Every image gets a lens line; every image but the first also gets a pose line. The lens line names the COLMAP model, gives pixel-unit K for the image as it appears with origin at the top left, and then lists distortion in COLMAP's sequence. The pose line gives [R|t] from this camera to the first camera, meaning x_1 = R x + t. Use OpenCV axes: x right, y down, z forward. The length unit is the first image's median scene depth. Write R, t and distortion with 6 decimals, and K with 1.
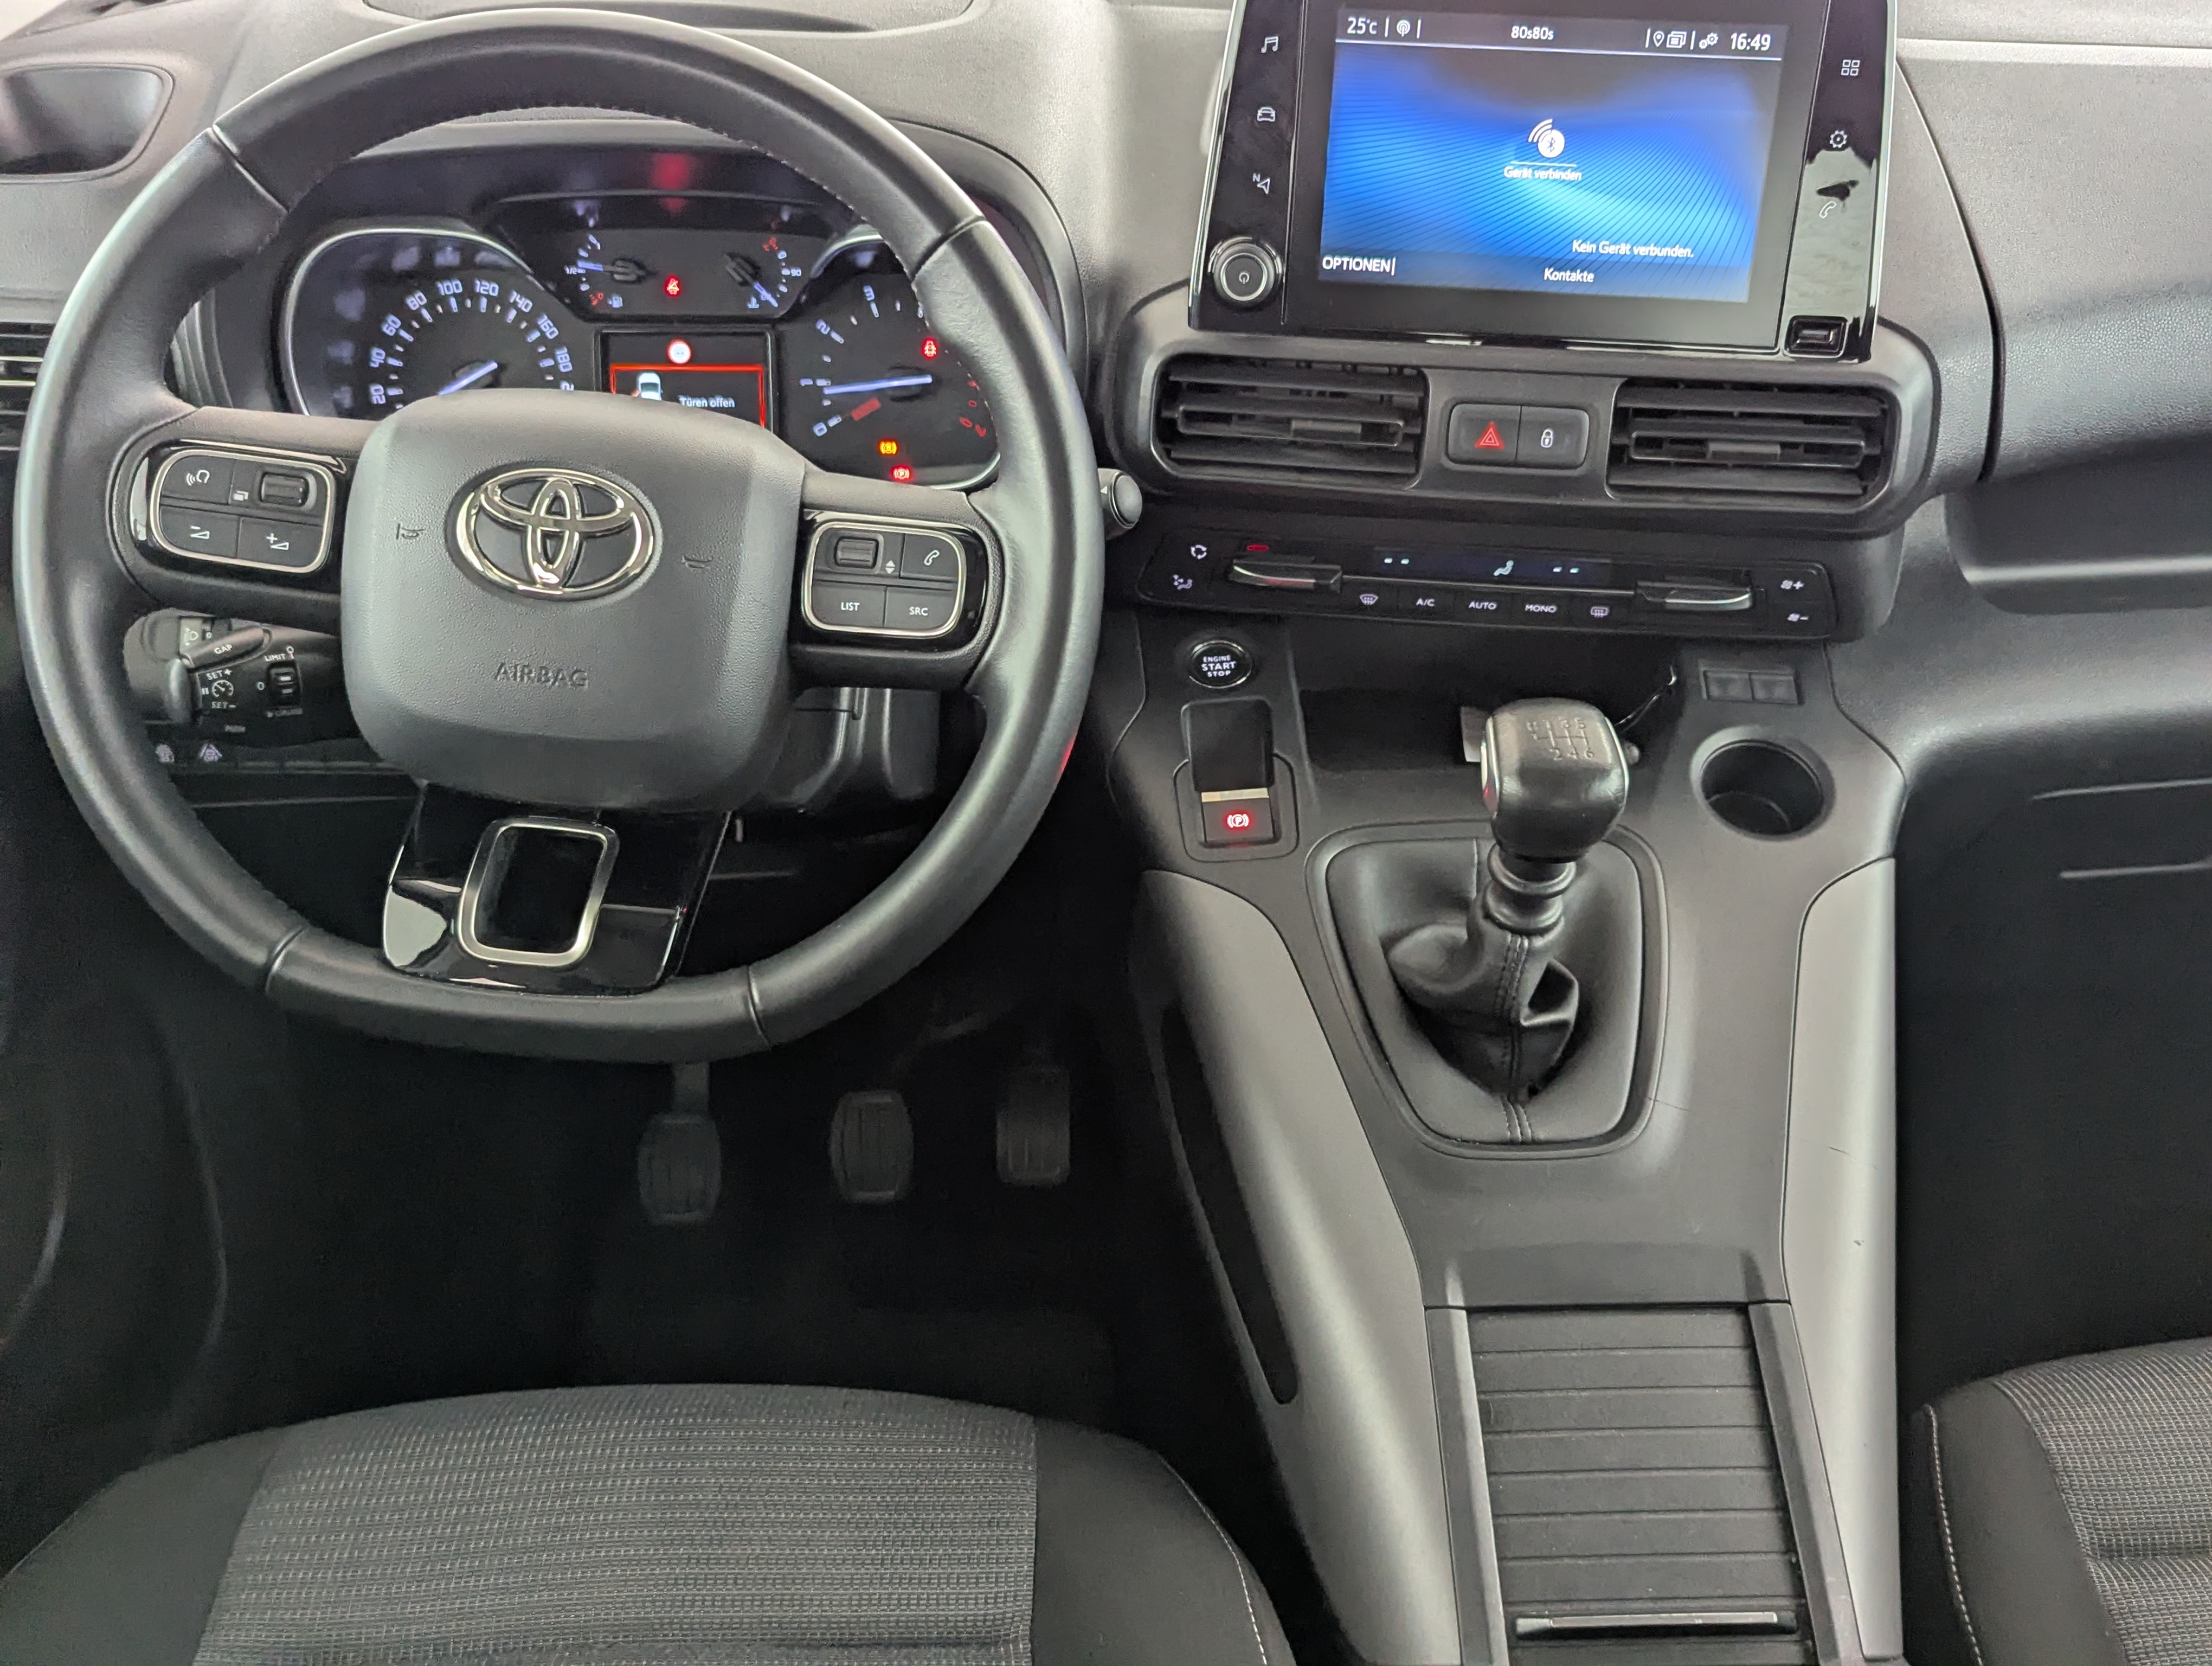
lens RADIAL K [[2005.2, 0, 1114.5], [0, 2005.2, 797.9], [0, 0, 1]] dist [0.006862, 0.003247]
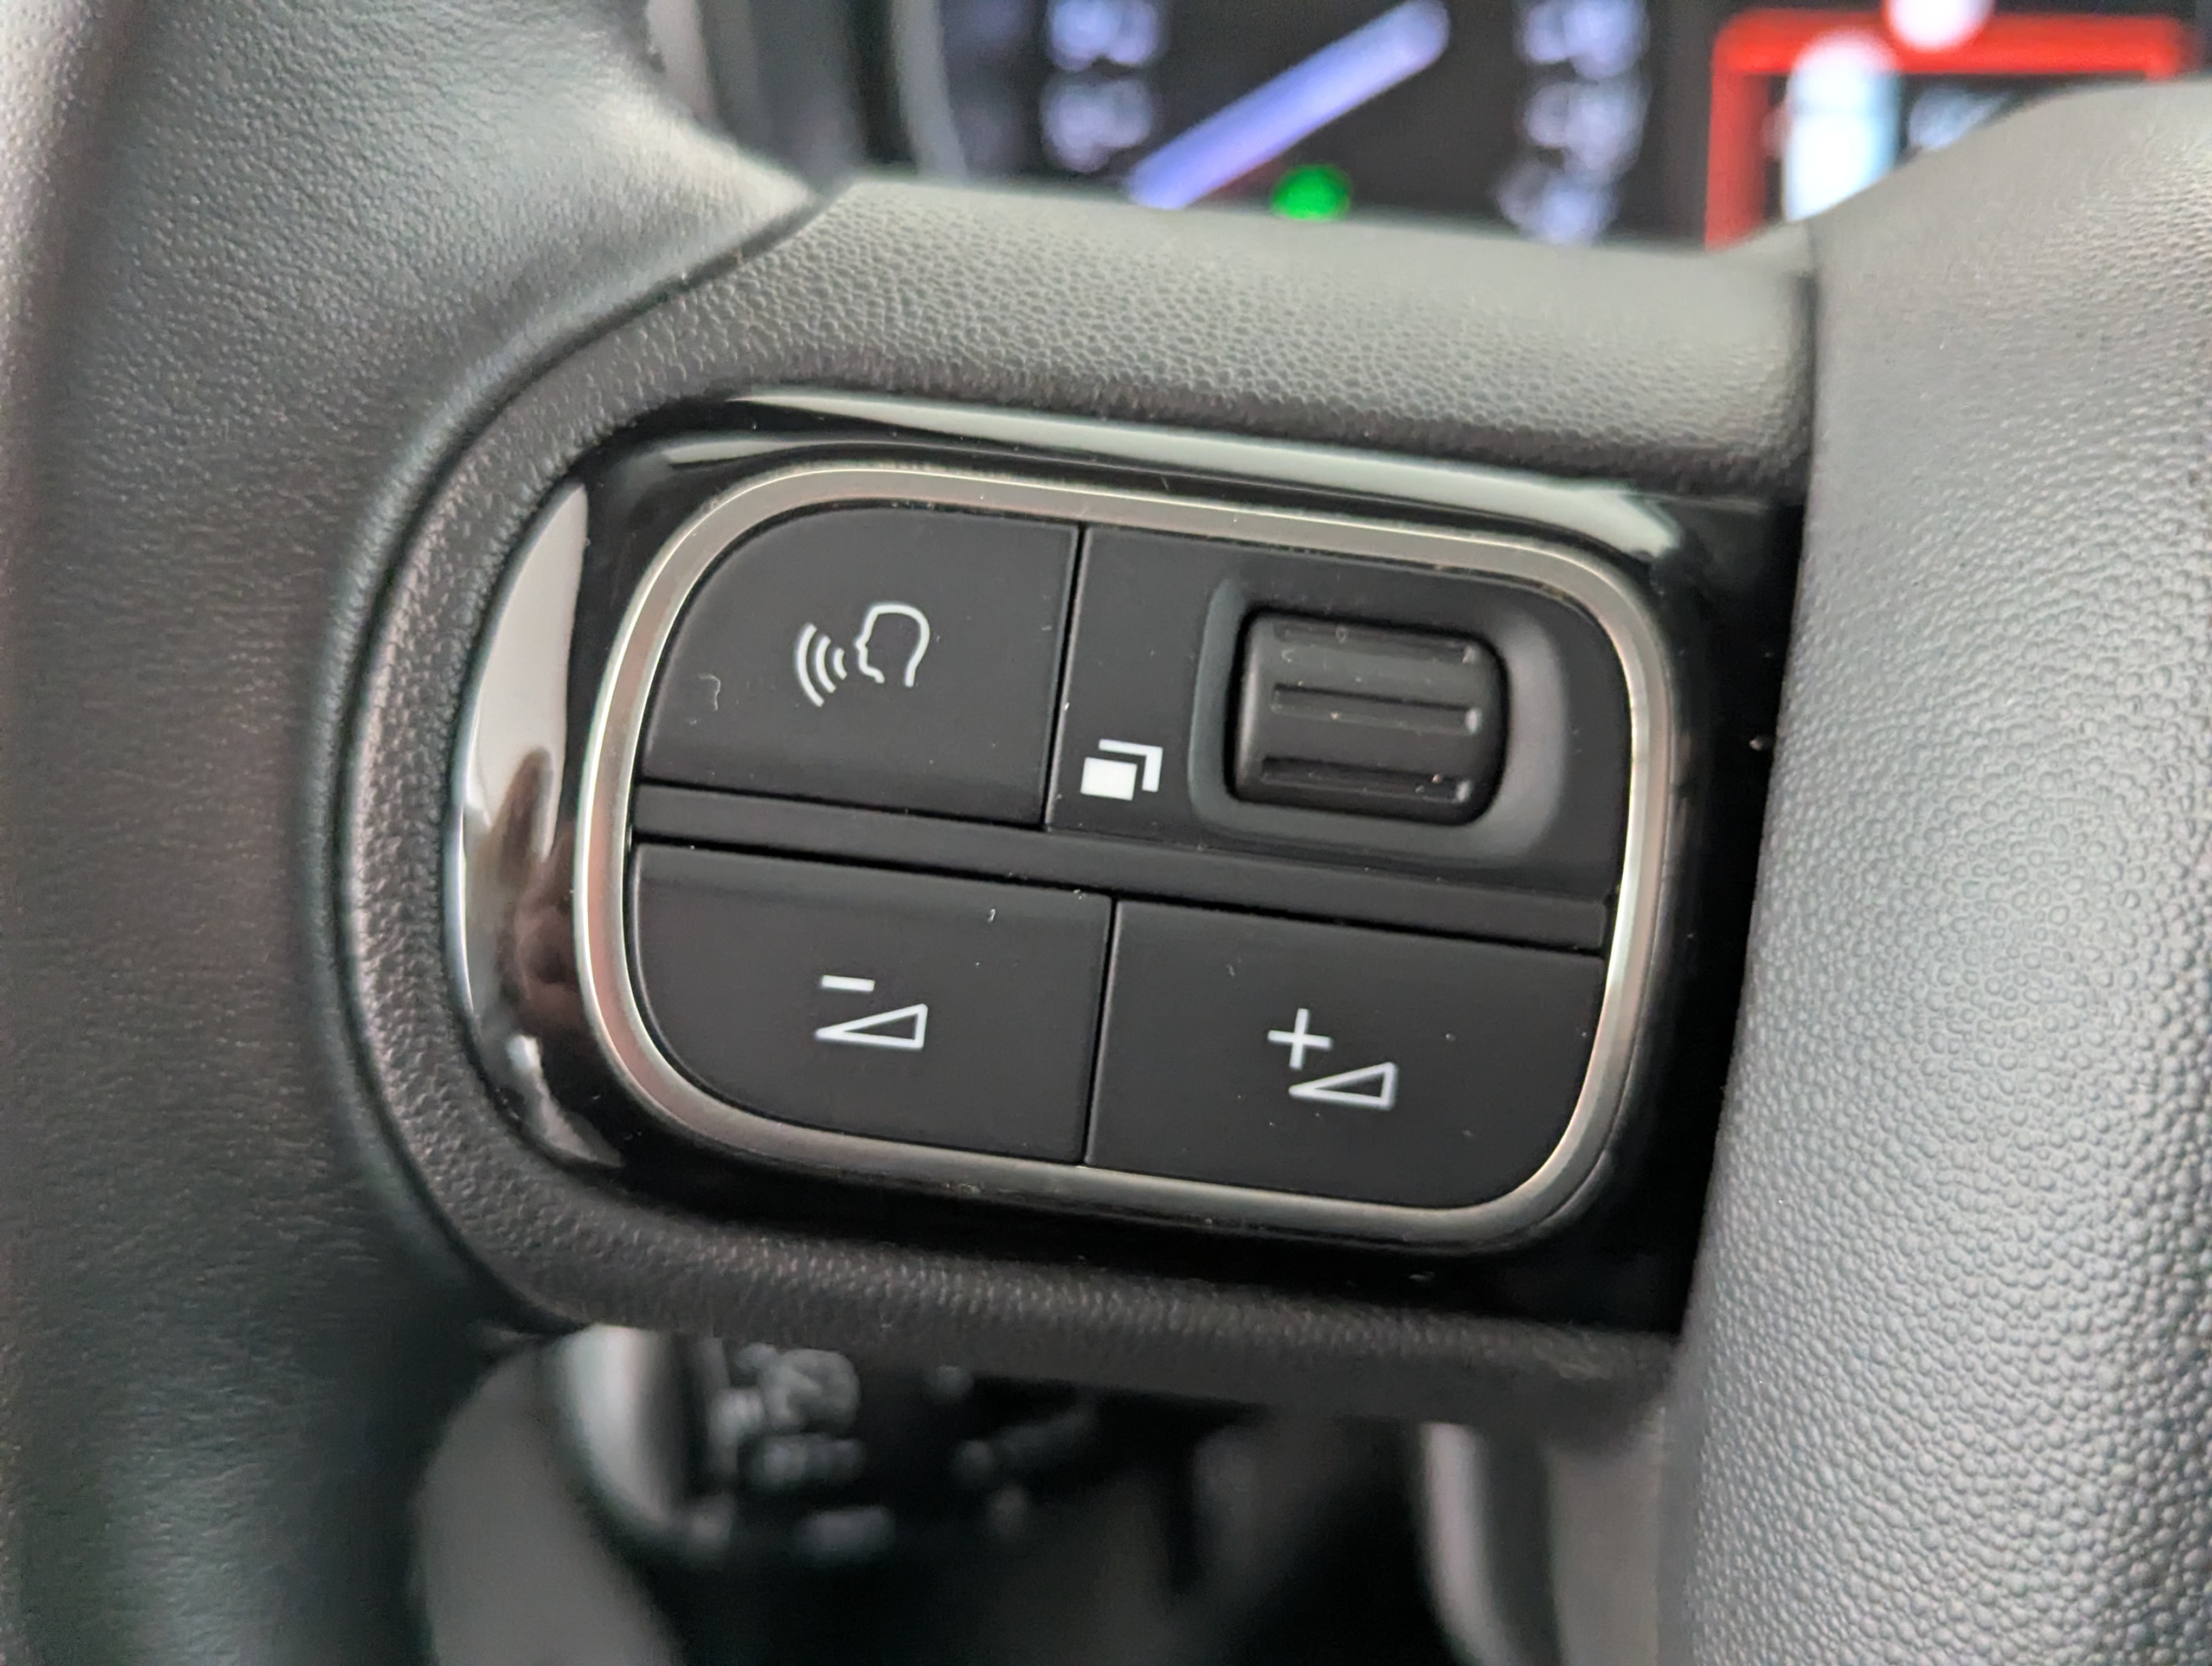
lens RADIAL K [[2190.6, 0, 1126.2], [0, 2190.6, 823.8], [0, 0, 1]] dist [0.000696, 0.009025]
pose [[0.987420, 0.039947, -0.152992, -0.312036], [-0.027089, 0.995993, 0.085225, -0.122518], [0.155784, -0.080008, 0.984546, 0.636644]]
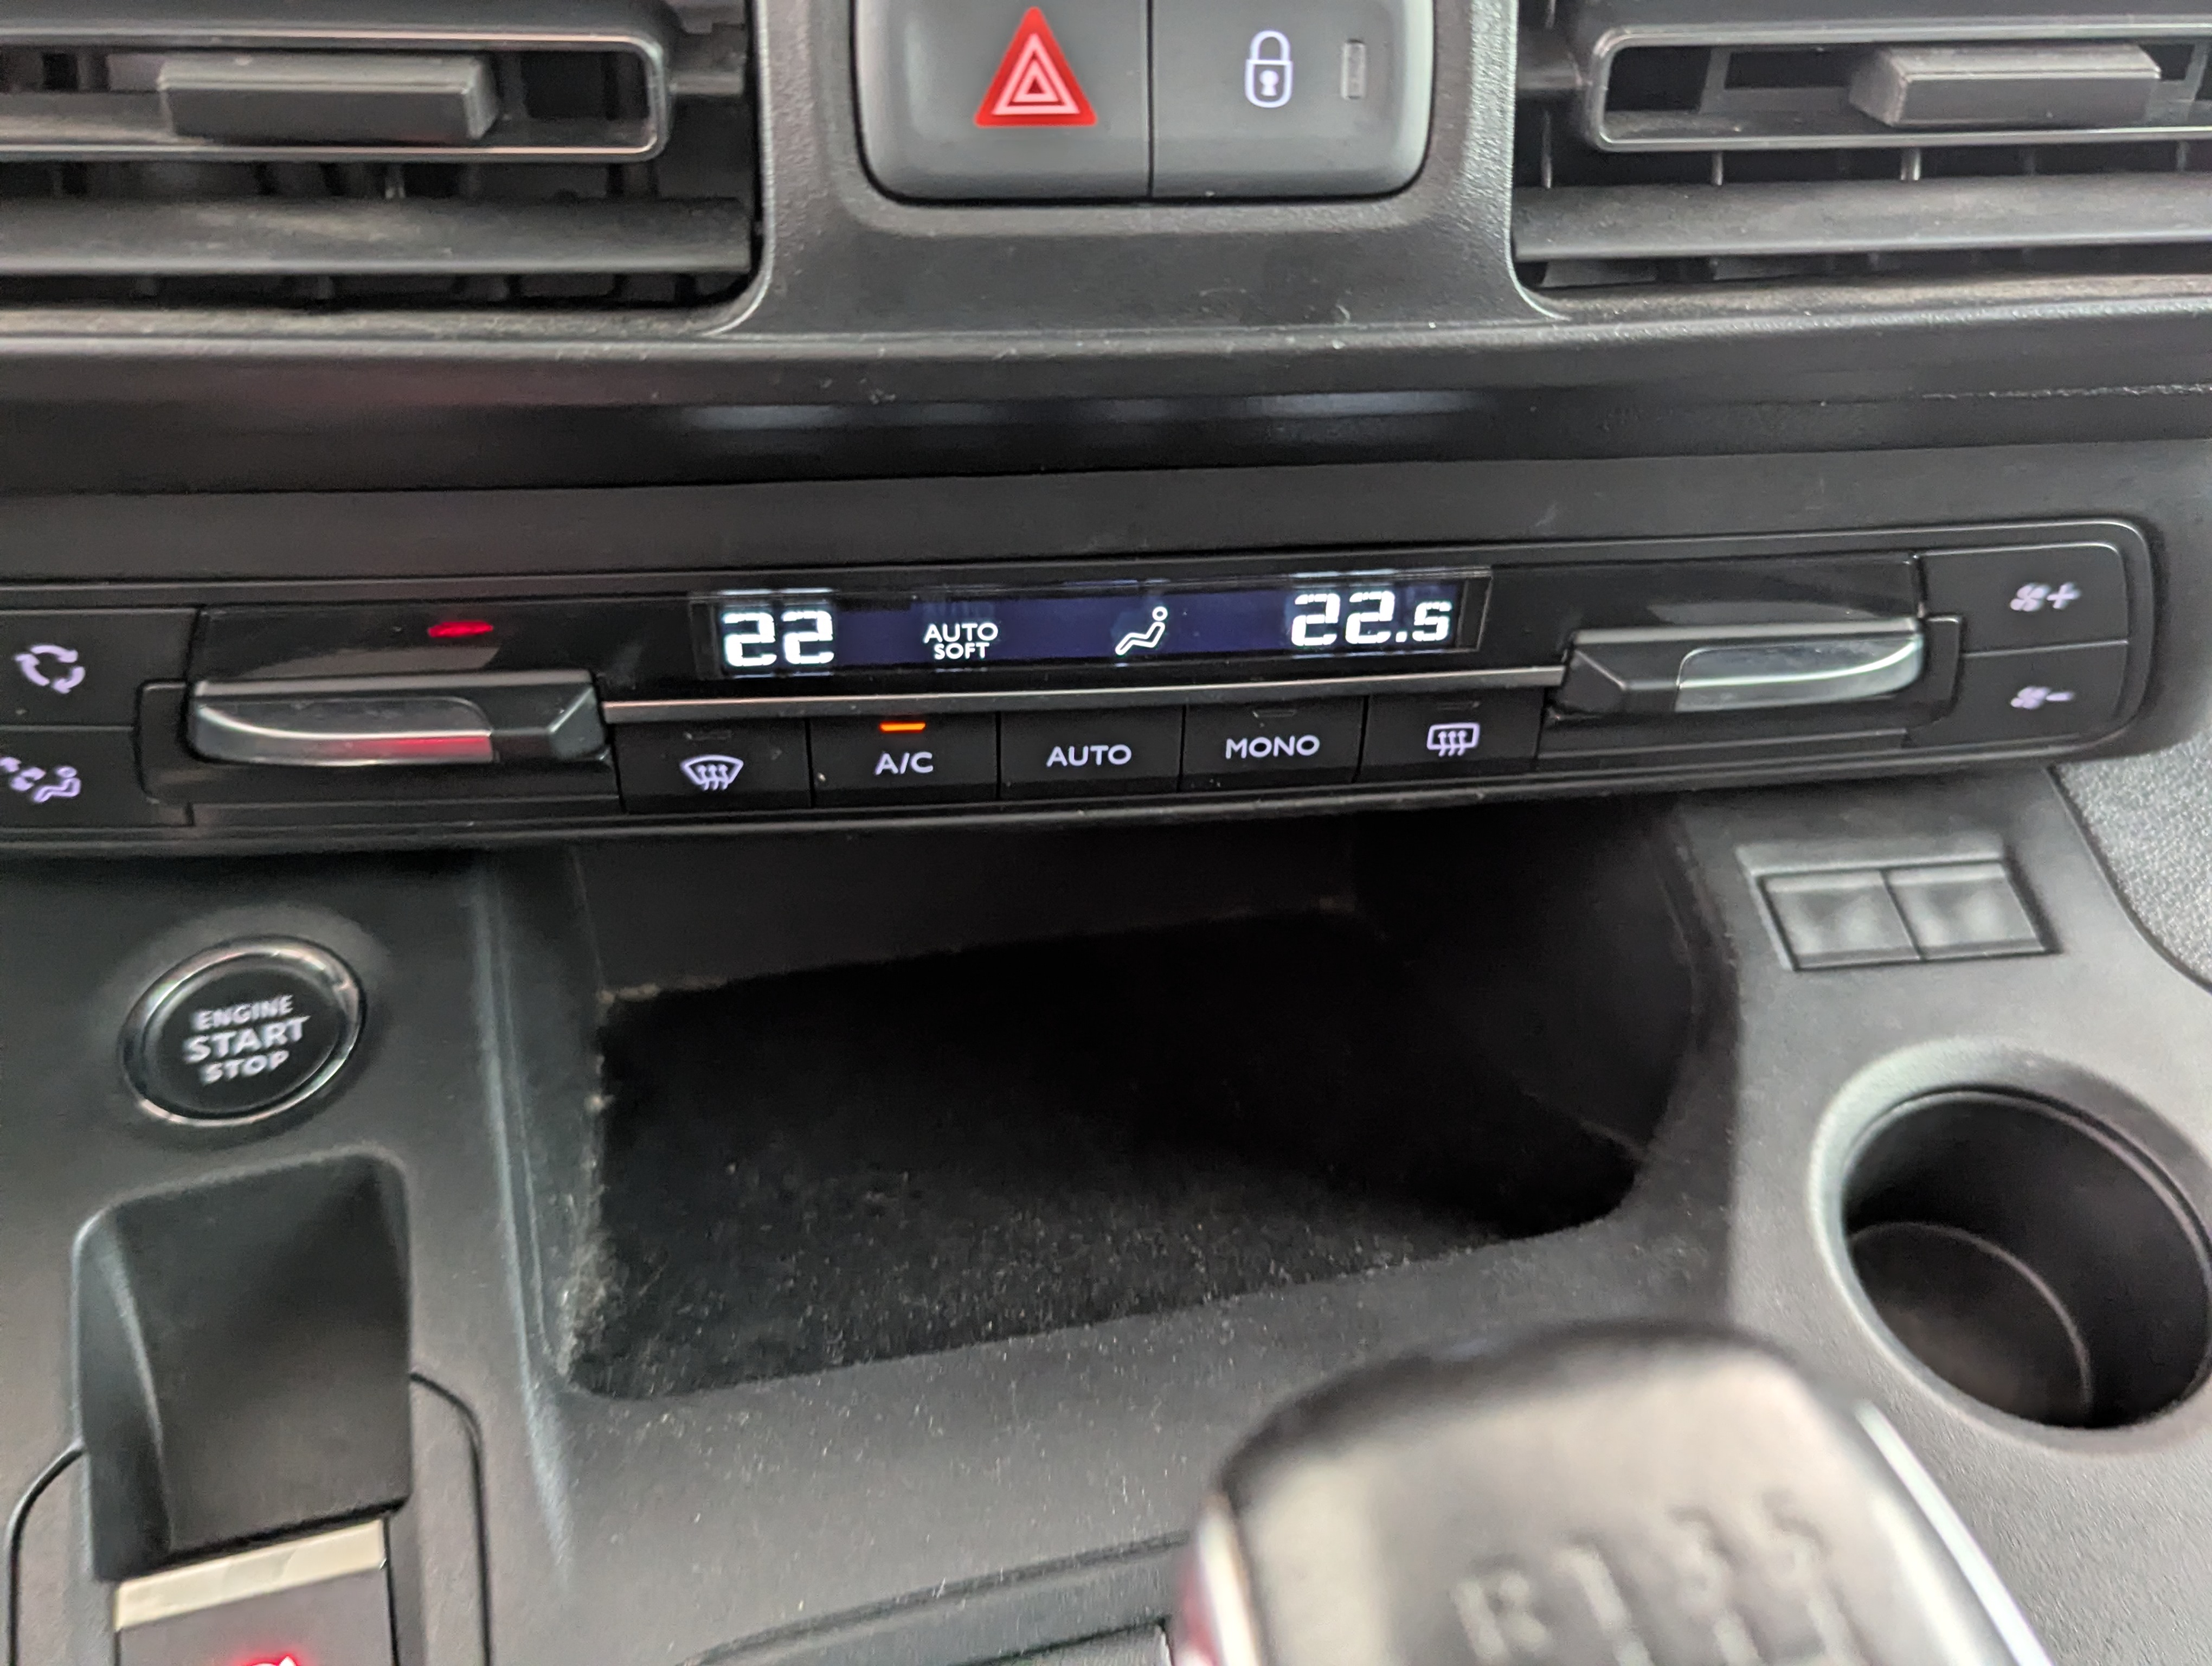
lens RADIAL K [[2190.6, 0, 1126.2], [0, 2190.6, 823.8], [0, 0, 1]] dist [0.000696, 0.009025]
pose [[0.975570, -0.108544, 0.191000, 0.131408], [0.115458, 0.992987, -0.025416, -0.080499], [-0.186902, 0.046847, 0.981261, 0.708018]]
